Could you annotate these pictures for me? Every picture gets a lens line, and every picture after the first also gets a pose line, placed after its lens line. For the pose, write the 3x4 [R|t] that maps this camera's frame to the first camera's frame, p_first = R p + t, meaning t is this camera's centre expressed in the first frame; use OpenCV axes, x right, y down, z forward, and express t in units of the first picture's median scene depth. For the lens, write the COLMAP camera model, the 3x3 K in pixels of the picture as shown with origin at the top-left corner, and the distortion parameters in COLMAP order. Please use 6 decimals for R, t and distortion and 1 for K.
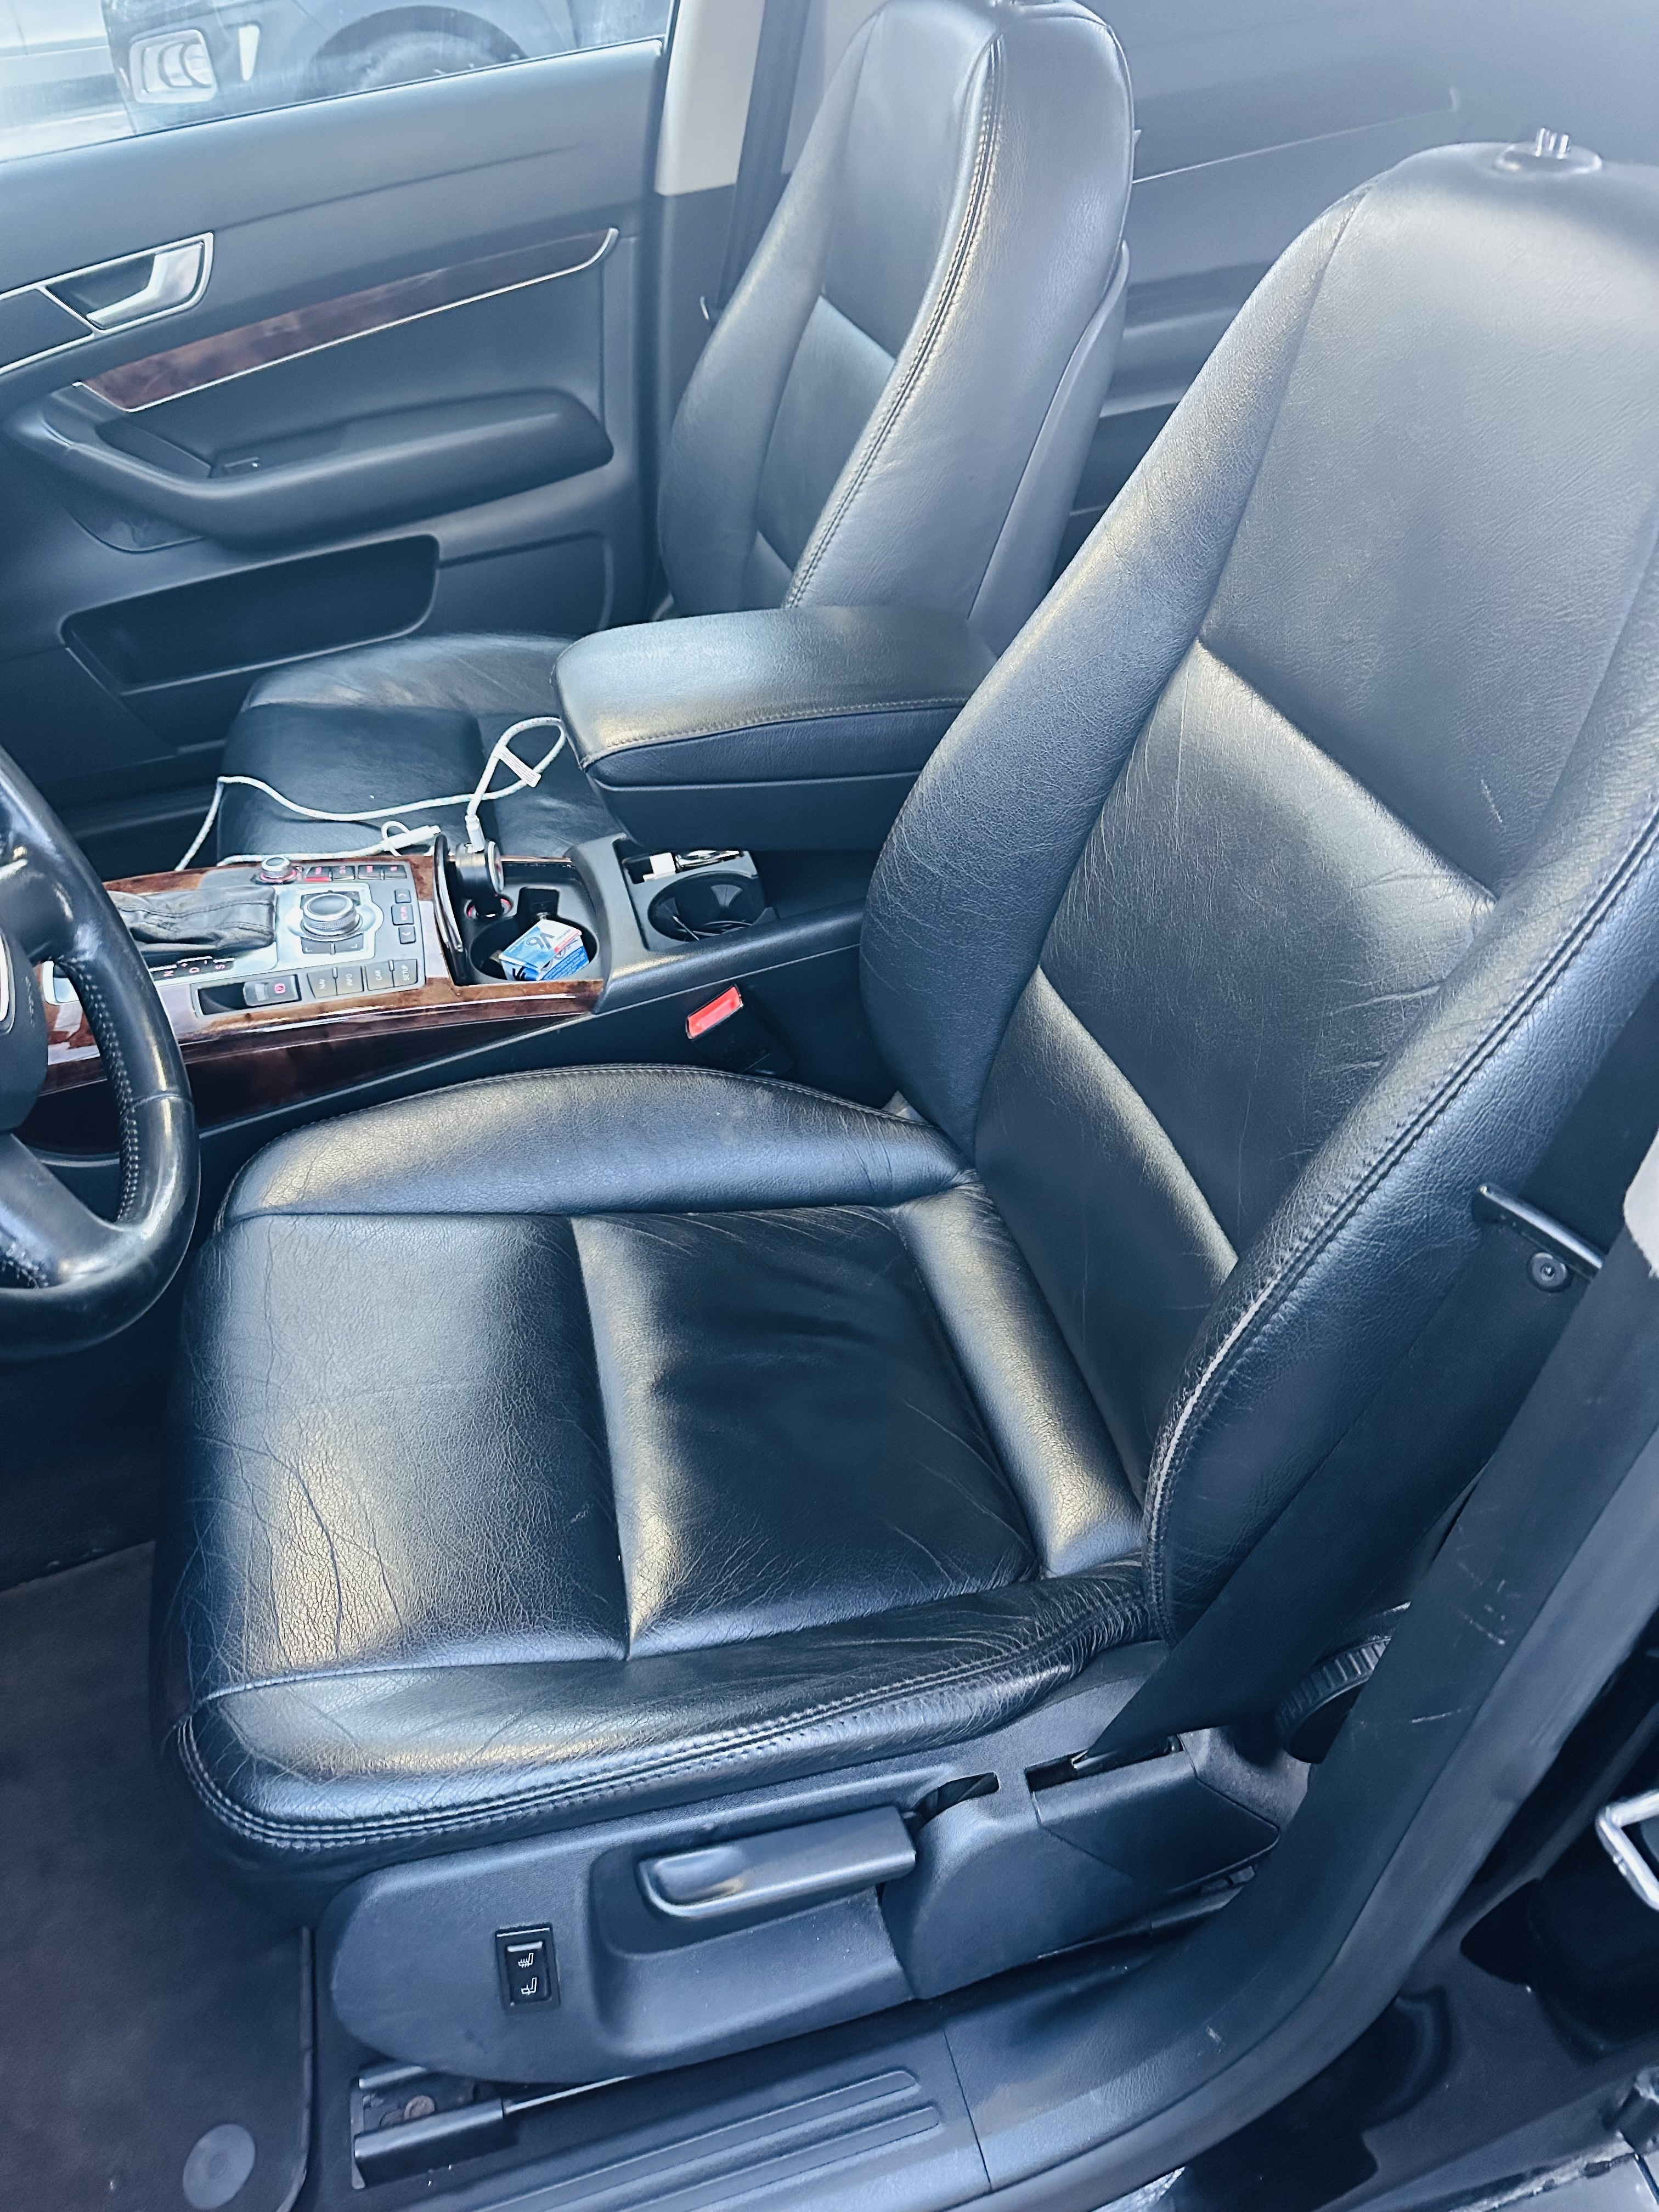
lens RADIAL K [[1540.8, 0, 821.1], [0, 1540.8, 1117.5], [0, 0, 1]] dist [-0.002013, -0.013589]
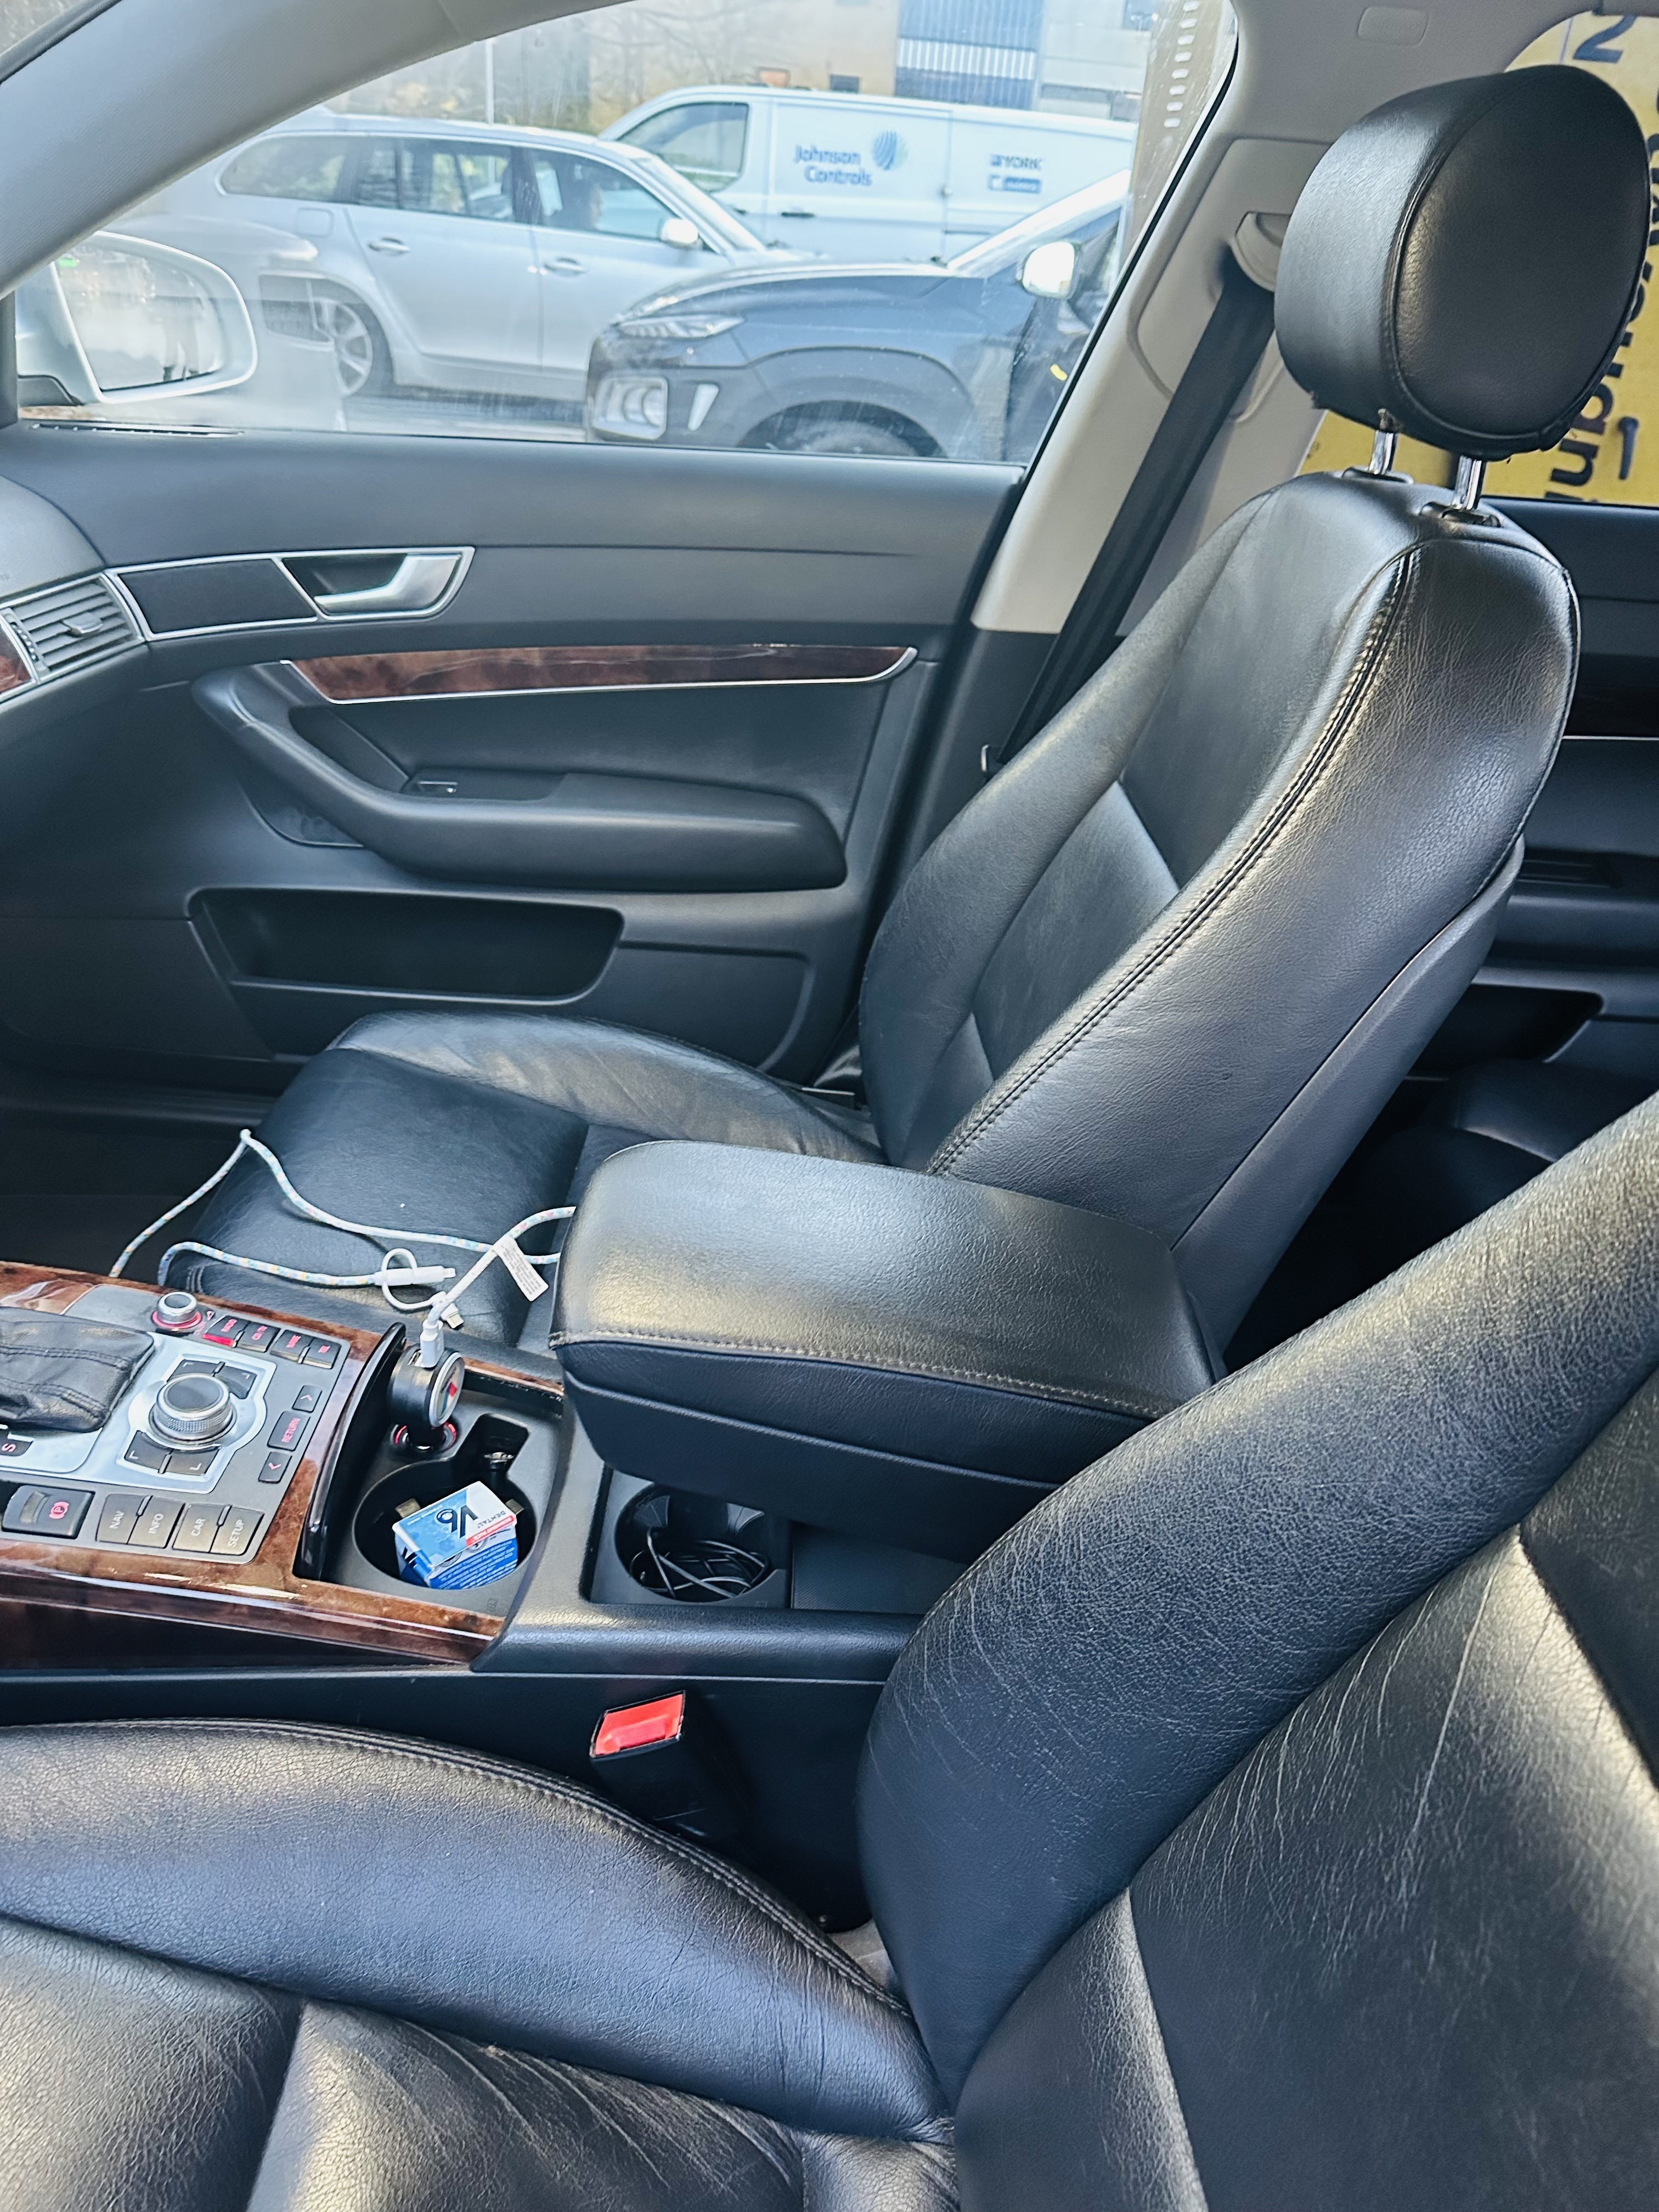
lens RADIAL K [[1634.2, 0, 758.1], [0, 1634.2, 1177.6], [0, 0, 1]] dist [0.142013, -0.352333]
pose [[0.946178, 0.279663, -0.162901, 0.020944], [-0.306969, 0.934949, -0.177879, -0.123469], [0.102558, 0.218311, 0.970475, 0.175124]]
